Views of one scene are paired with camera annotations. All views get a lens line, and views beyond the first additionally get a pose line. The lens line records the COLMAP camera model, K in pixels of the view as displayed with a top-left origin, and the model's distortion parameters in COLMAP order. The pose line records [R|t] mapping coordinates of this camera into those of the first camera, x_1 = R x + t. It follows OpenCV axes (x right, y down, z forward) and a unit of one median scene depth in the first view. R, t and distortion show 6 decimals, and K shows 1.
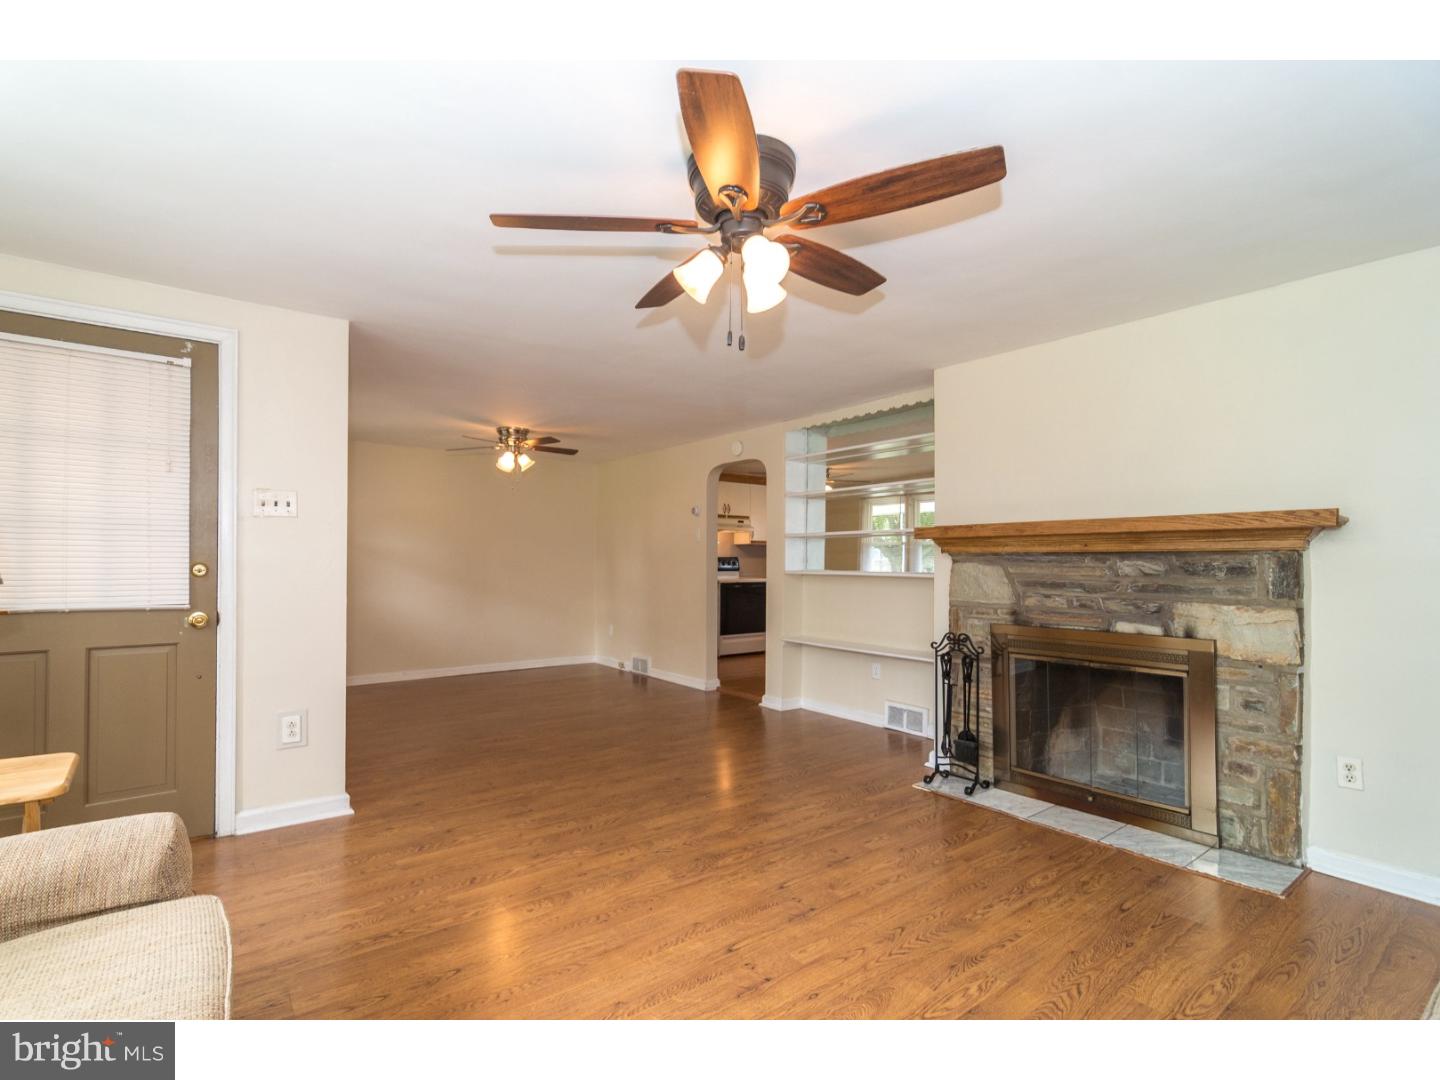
lens RADIAL K [[706.9, 0, 707.0], [0, 706.9, 557.6], [0, 0, 1]] dist [-0.004444, 0.002595]
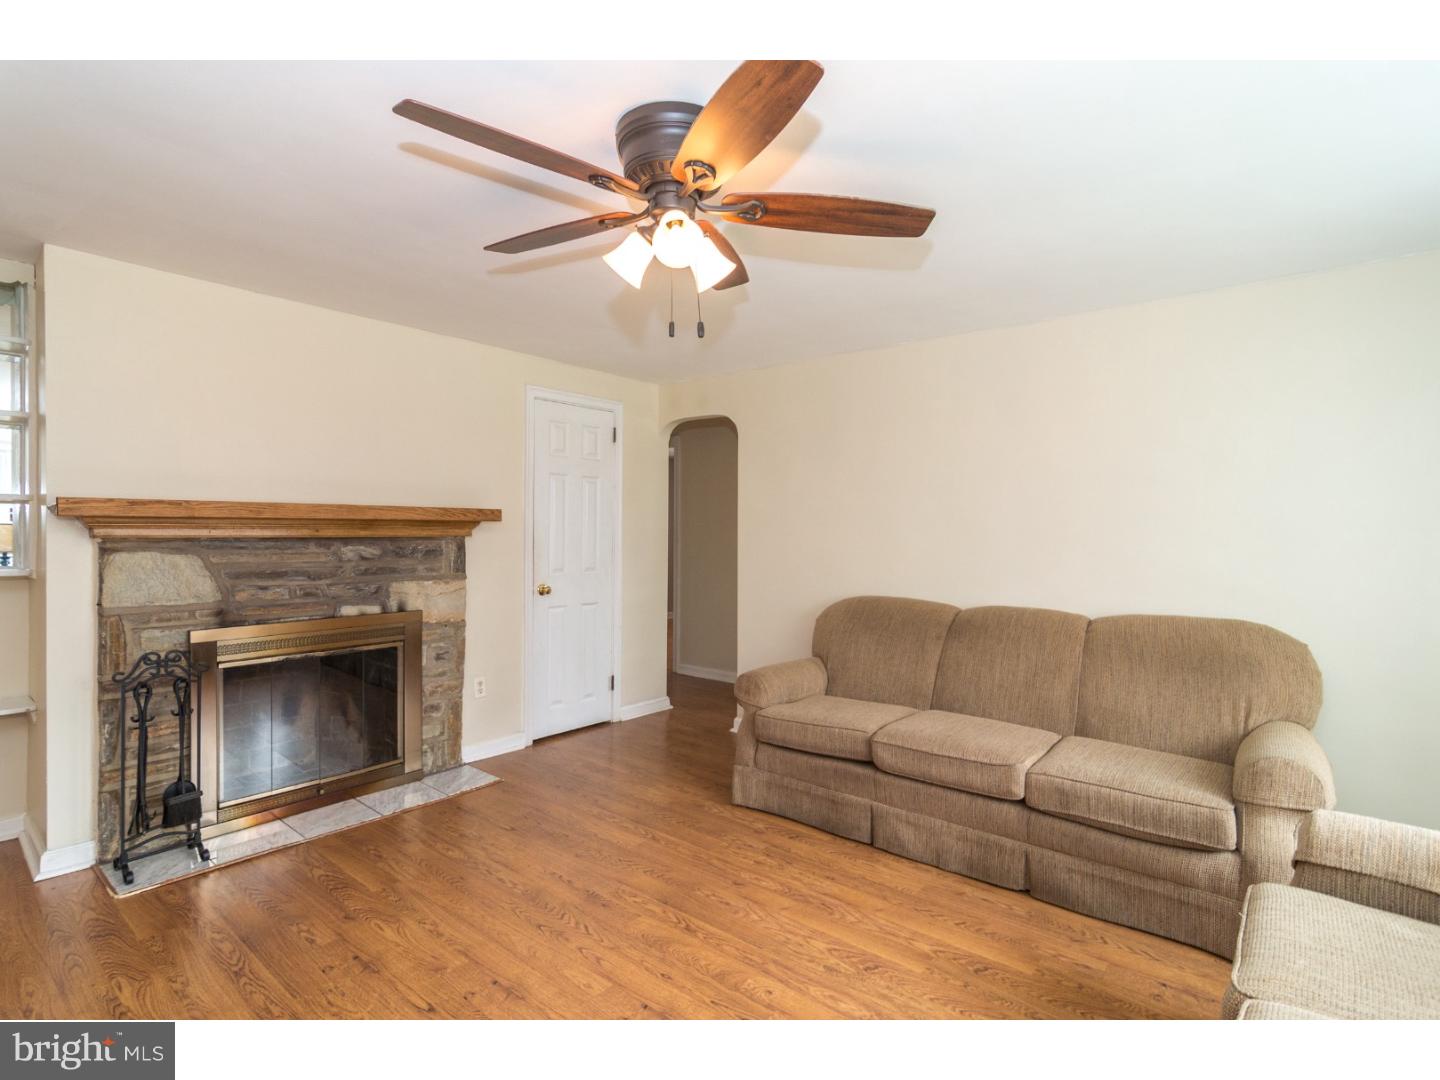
lens RADIAL K [[706.9, 0, 719.8], [0, 706.9, 539.7], [0, 0, 1]] dist [-0.004444, 0.002595]
pose [[-0.222268, -0.017086, 0.974836, -0.552659], [-0.011953, 0.999819, 0.014799, -0.027383], [-0.974912, -0.008363, -0.222432, 0.731047]]
